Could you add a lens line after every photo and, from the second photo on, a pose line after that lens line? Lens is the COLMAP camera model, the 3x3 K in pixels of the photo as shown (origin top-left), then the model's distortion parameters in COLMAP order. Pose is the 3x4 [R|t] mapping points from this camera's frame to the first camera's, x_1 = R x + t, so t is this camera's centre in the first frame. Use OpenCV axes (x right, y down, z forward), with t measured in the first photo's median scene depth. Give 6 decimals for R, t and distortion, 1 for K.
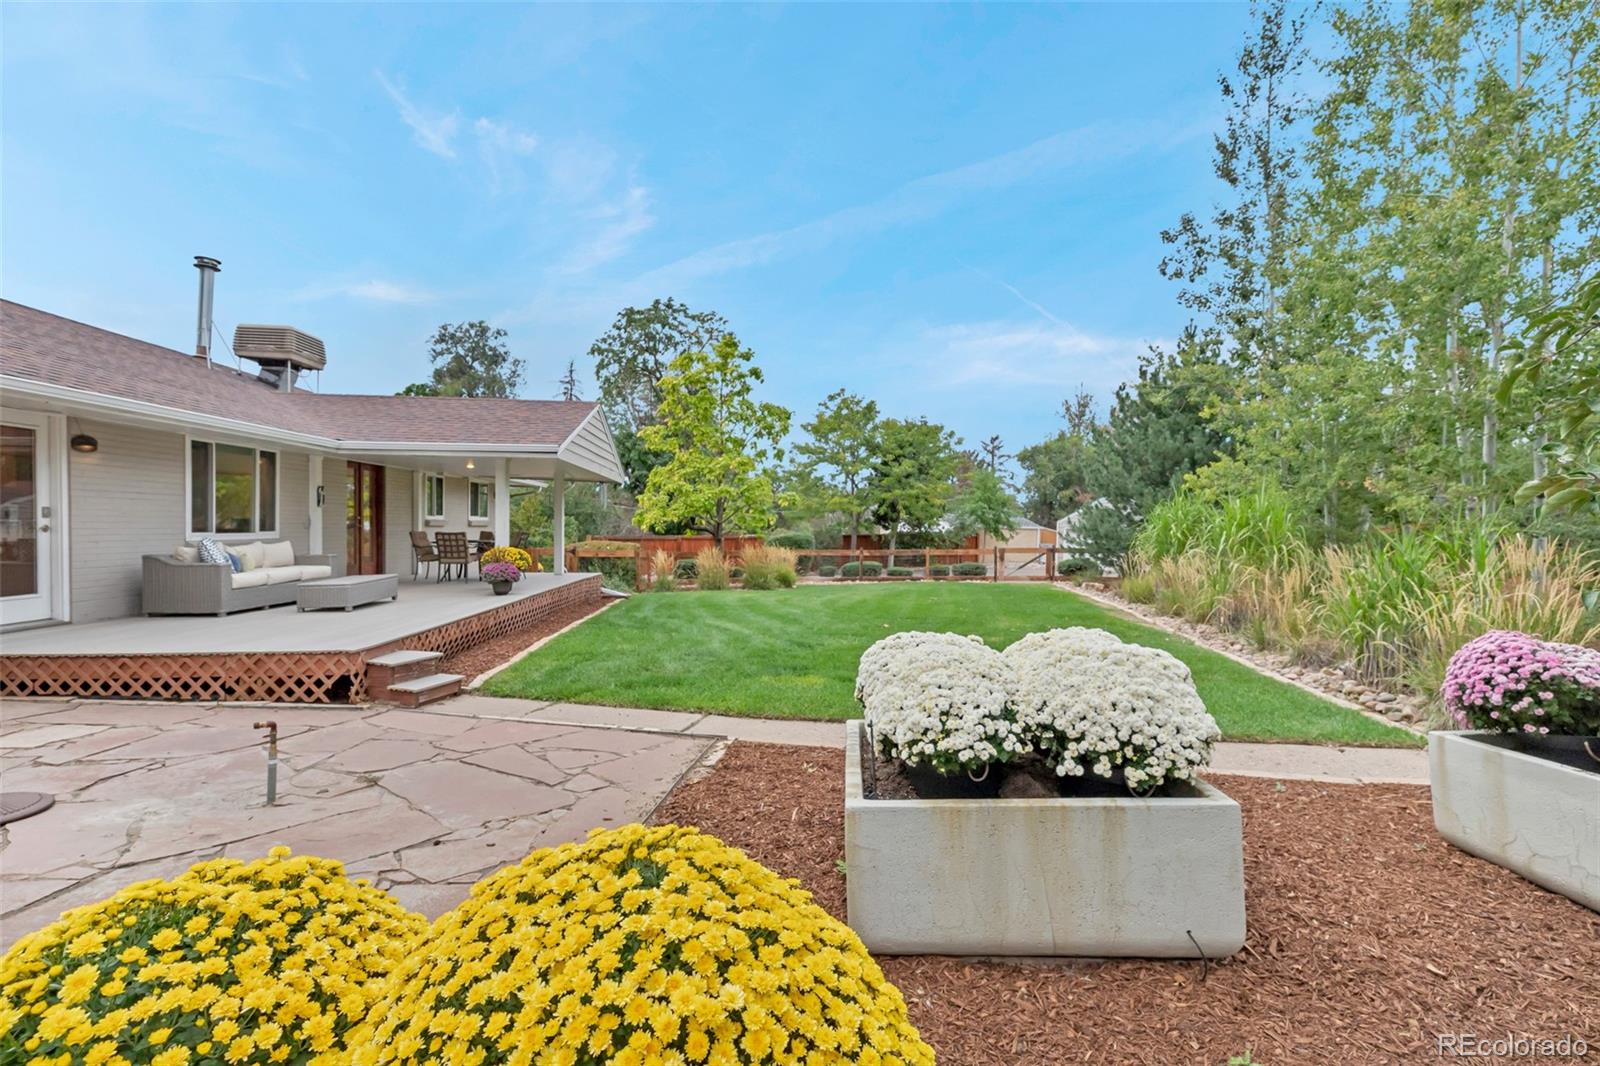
lens RADIAL K [[737.8, 0, 800.0], [0, 737.8, 533.0], [0, 0, 1]] dist [-0.007587, 0.000507]
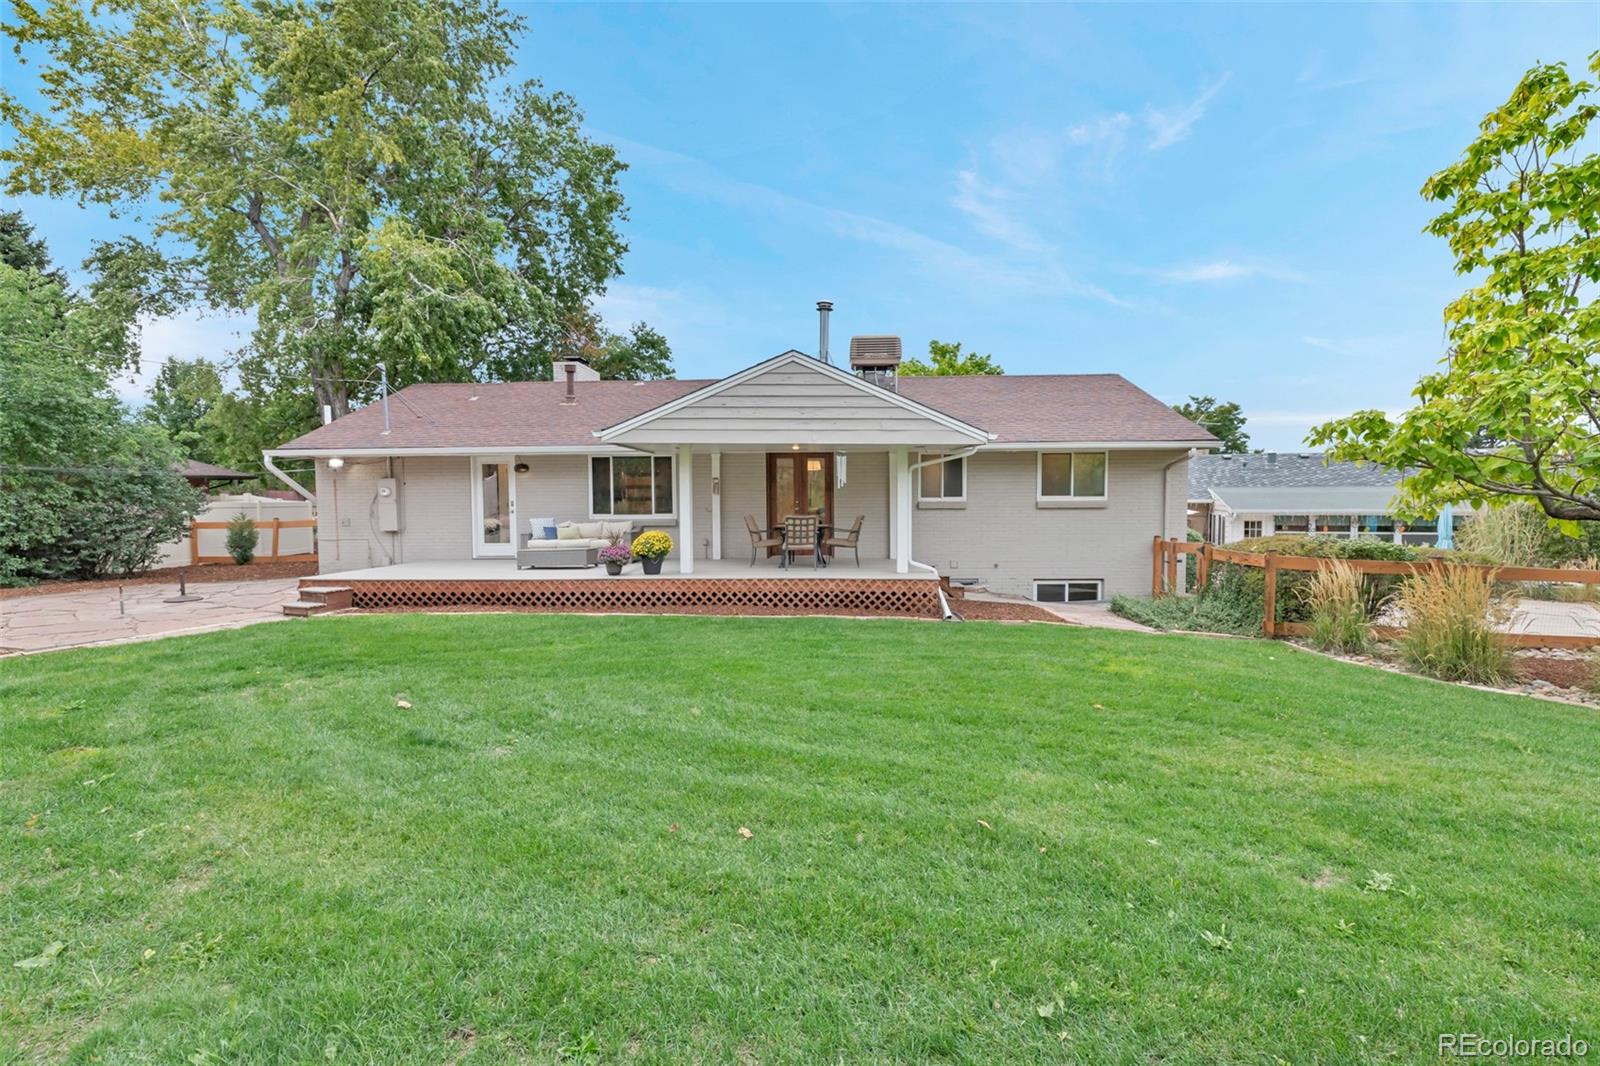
lens RADIAL K [[725.6, 0, 800.0], [0, 725.6, 533.0], [0, 0, 1]] dist [-0.000531, 0.000398]
pose [[-0.070460, 0.040106, -0.996708, 0.491228], [-0.003489, 0.999175, 0.040452, -0.016575], [0.997508, 0.006327, -0.070262, 1.028232]]
